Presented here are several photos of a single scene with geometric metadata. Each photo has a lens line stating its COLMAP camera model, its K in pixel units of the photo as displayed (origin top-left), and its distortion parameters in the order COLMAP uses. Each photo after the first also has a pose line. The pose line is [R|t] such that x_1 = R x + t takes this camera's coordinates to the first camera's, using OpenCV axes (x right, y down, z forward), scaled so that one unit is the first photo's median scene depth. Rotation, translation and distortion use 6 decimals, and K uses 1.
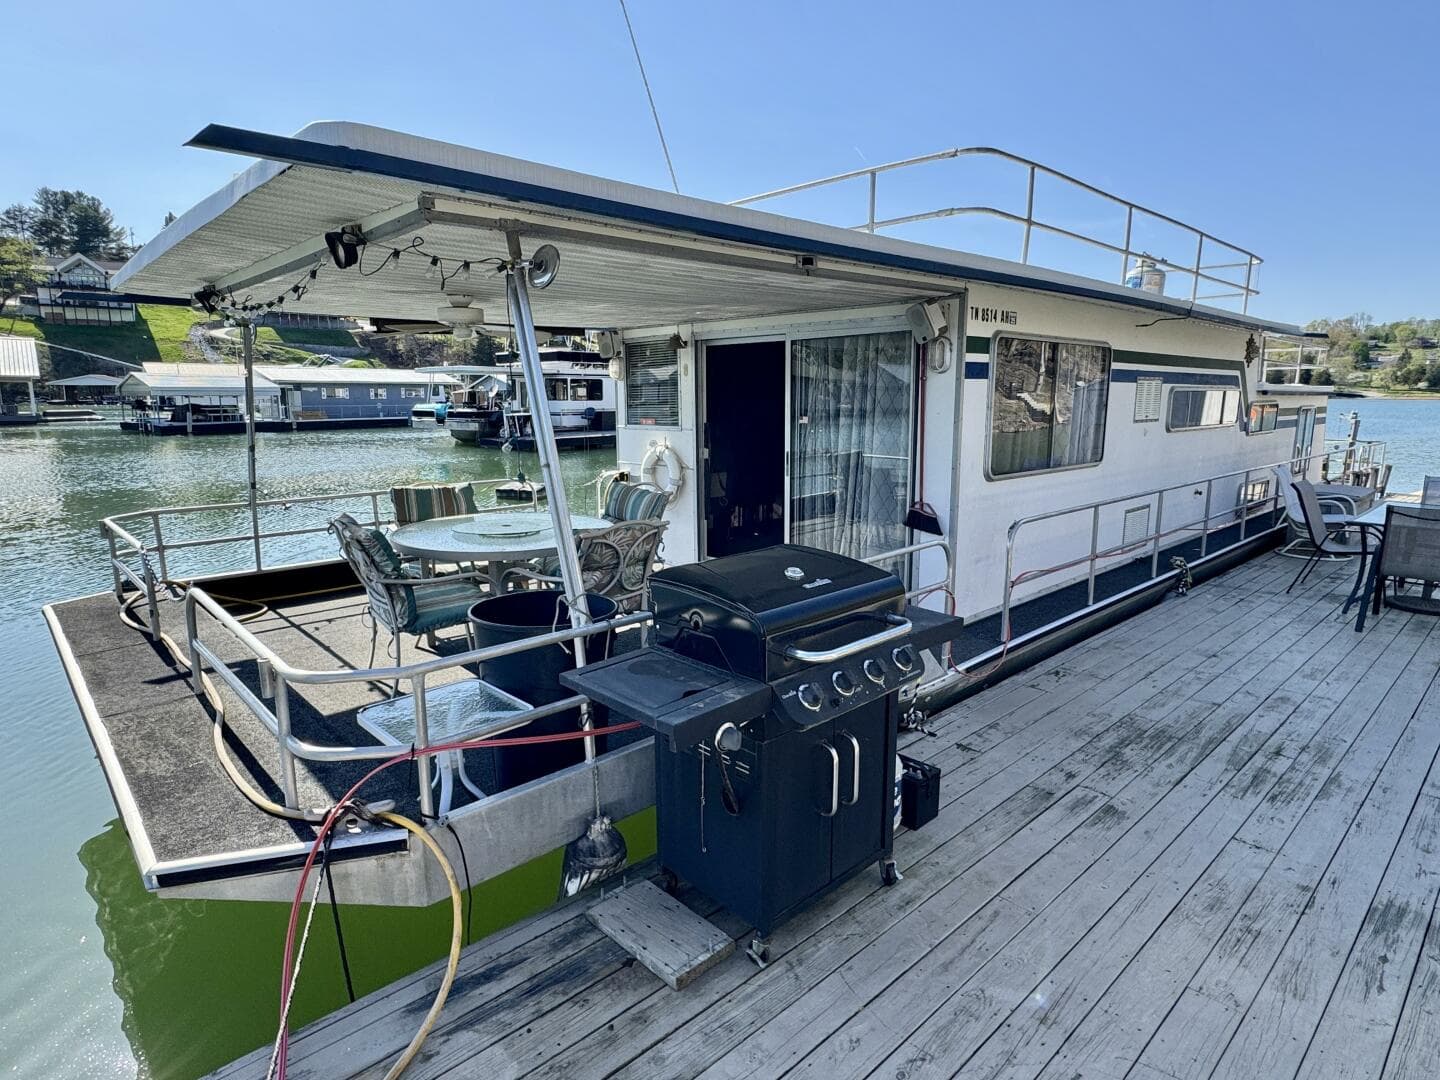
lens RADIAL K [[795.4, 0, 714.5], [0, 795.4, 541.8], [0, 0, 1]] dist [0.003899, -0.003350]
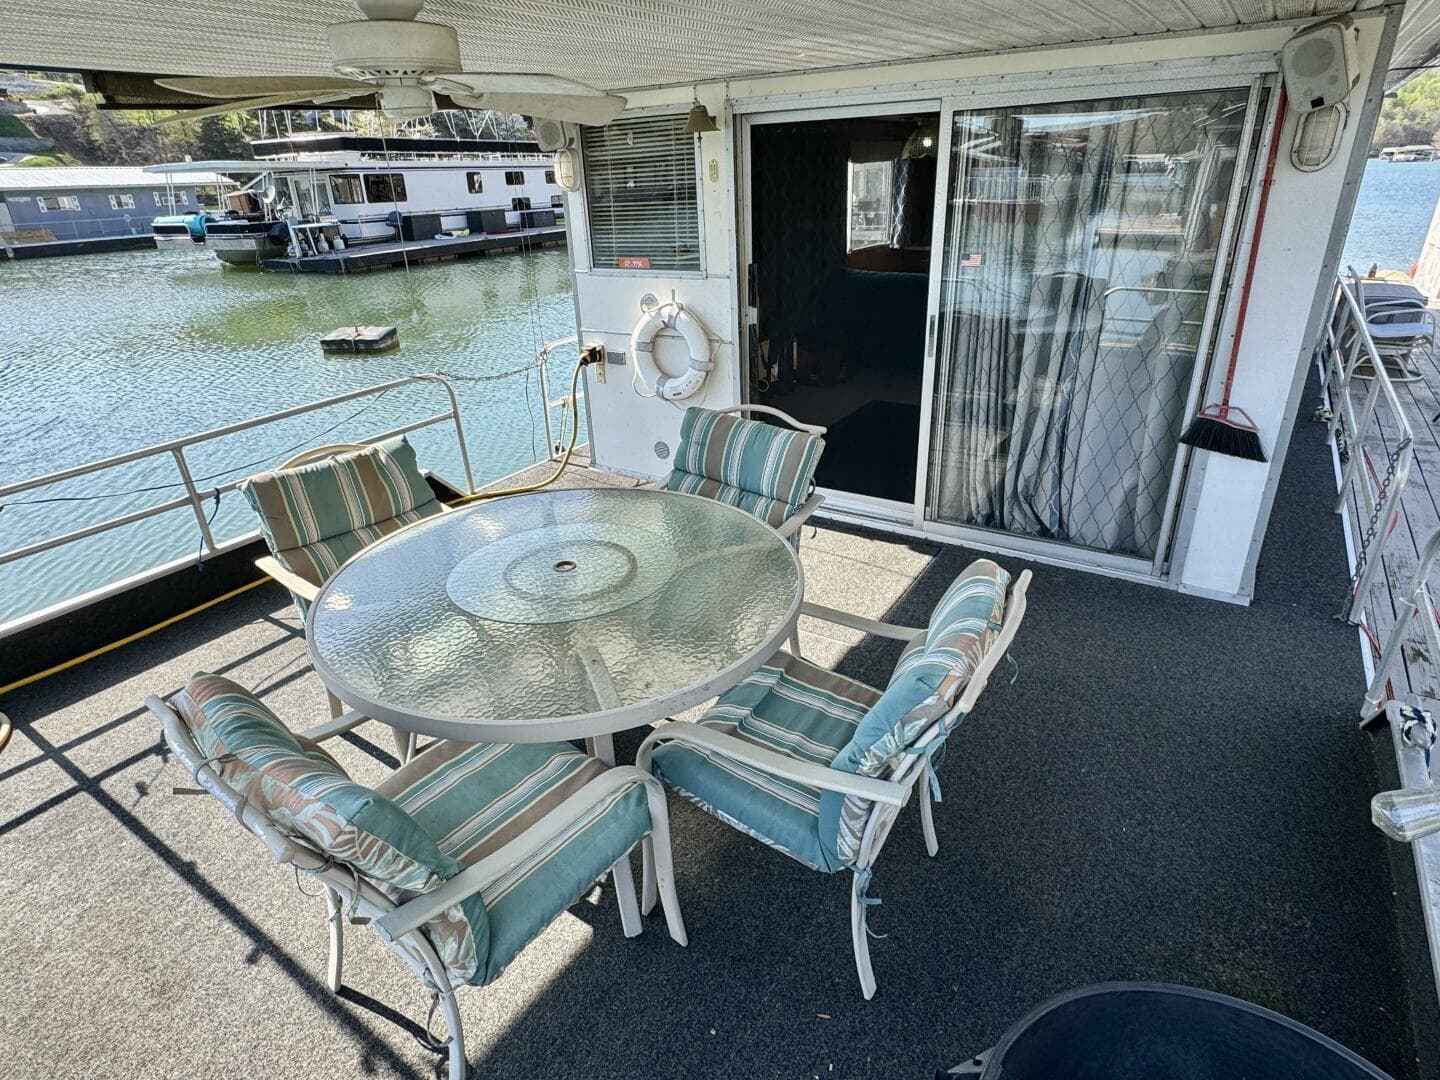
lens RADIAL K [[794.1, 0, 716.7], [0, 794.1, 539.2], [0, 0, 1]] dist [-0.000009, -0.000183]
pose [[0.973095, -0.121145, 0.195986, -0.172602], [0.071071, 0.966958, 0.244830, -0.092228], [-0.219170, -0.224314, 0.949551, 0.365526]]
